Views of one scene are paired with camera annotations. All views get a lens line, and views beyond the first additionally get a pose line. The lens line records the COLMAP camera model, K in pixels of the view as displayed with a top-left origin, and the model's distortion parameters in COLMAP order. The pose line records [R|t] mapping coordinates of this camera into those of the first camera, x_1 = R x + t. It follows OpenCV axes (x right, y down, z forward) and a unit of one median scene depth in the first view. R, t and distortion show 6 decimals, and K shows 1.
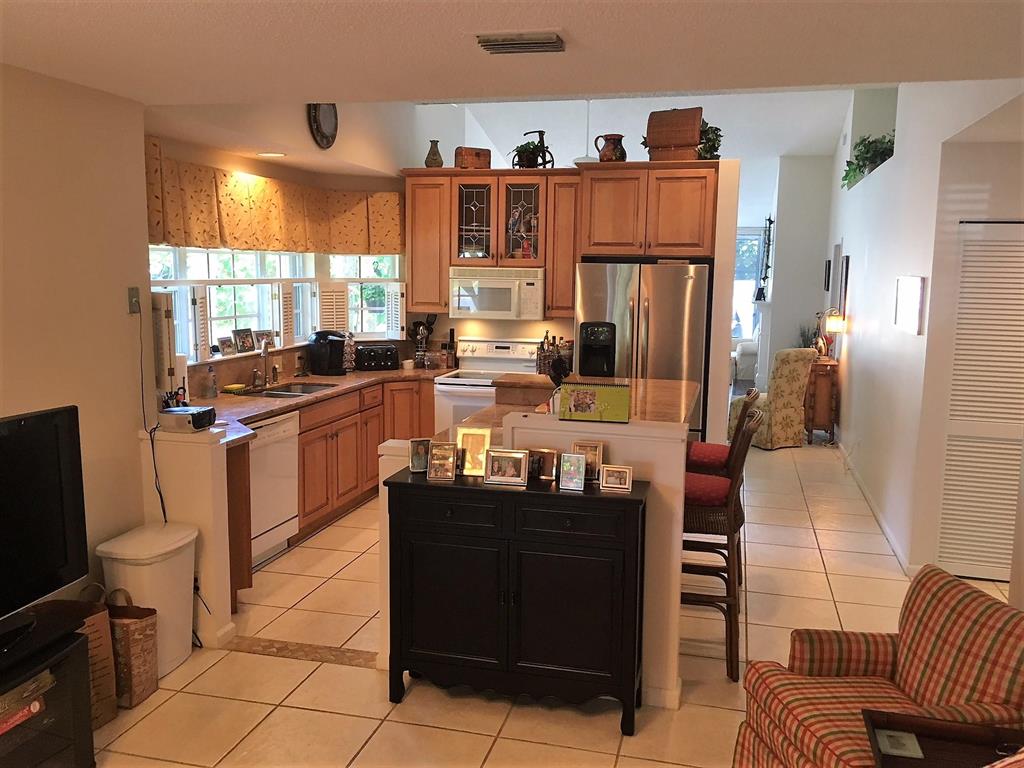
lens RADIAL K [[877.8, 0, 512.0], [0, 877.8, 384.0], [0, 0, 1]] dist [0.049129, -0.003574]
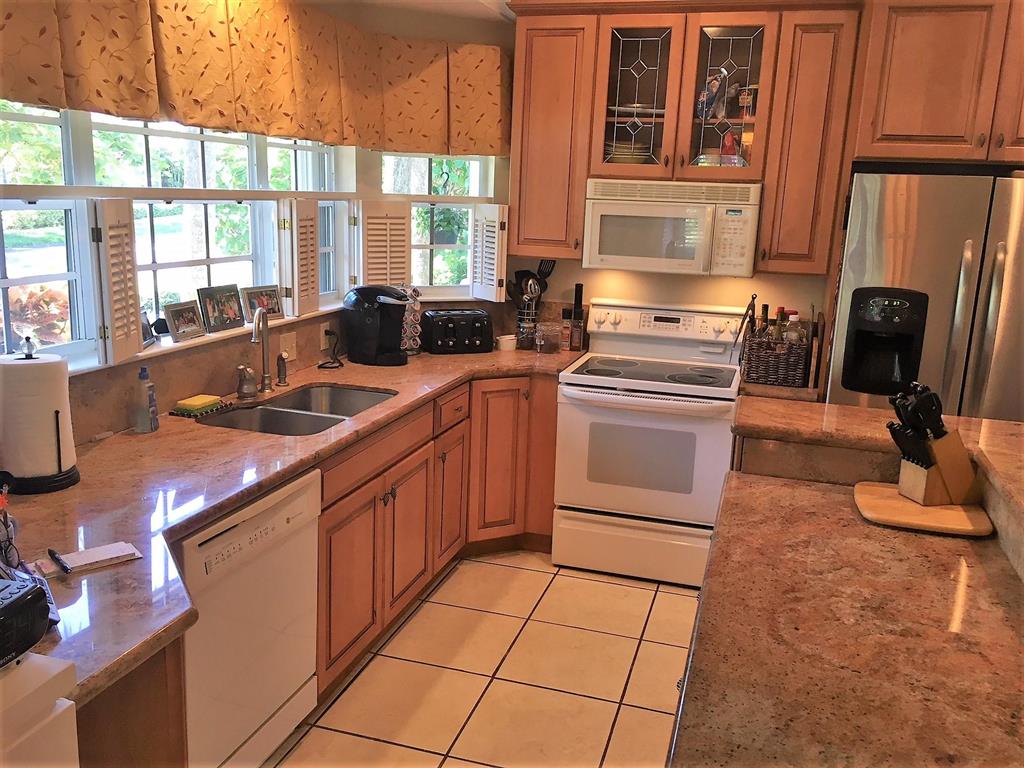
lens RADIAL K [[877.8, 0, 512.0], [0, 877.8, 384.0], [0, 0, 1]] dist [0.049129, -0.003574]
pose [[0.998706, 0.033818, -0.037994, -0.097850], [-0.030514, 0.995963, 0.084421, -0.048294], [0.040695, -0.083152, 0.995706, 0.428236]]
